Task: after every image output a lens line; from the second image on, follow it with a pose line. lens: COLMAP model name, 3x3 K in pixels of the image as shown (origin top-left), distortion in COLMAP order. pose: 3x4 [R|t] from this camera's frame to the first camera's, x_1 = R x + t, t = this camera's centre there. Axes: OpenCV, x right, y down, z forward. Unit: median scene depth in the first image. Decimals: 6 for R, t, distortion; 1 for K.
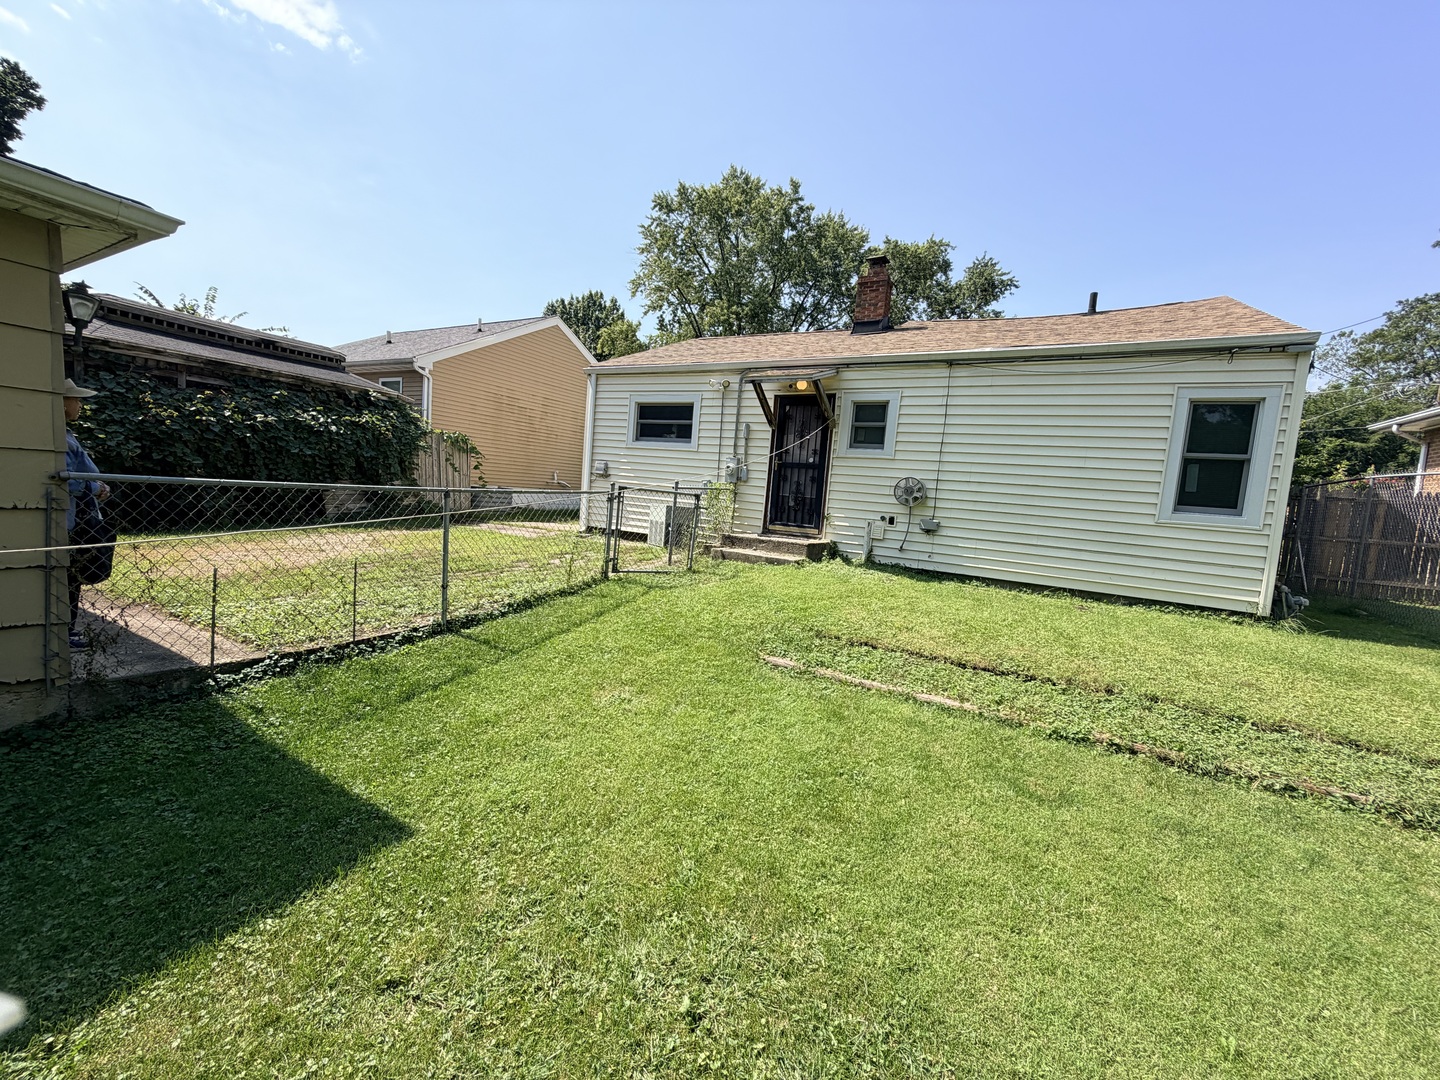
lens RADIAL K [[567.6, 0, 717.0], [0, 567.6, 538.3], [0, 0, 1]] dist [-0.000748, -0.000010]
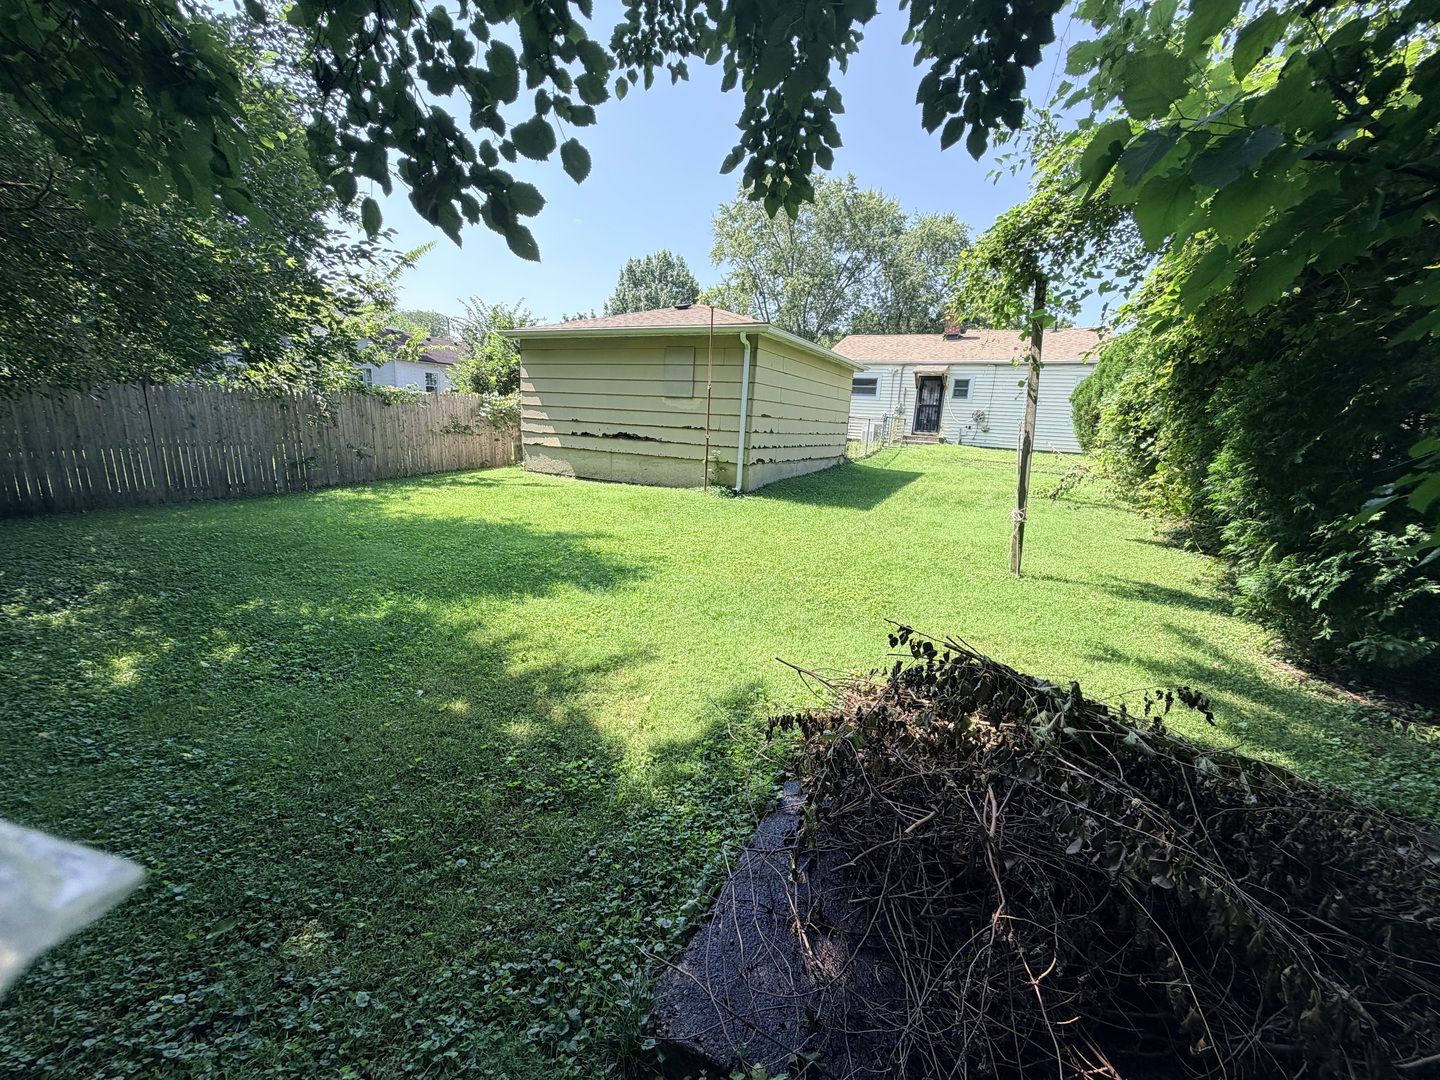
lens RADIAL K [[567.6, 0, 721.1], [0, 567.6, 543.6], [0, 0, 1]] dist [-0.000748, -0.000010]
pose [[0.998978, -0.035706, 0.027698, -0.831313], [0.031693, 0.990500, 0.133814, 0.100126], [-0.032213, -0.132799, 0.990619, -1.440170]]
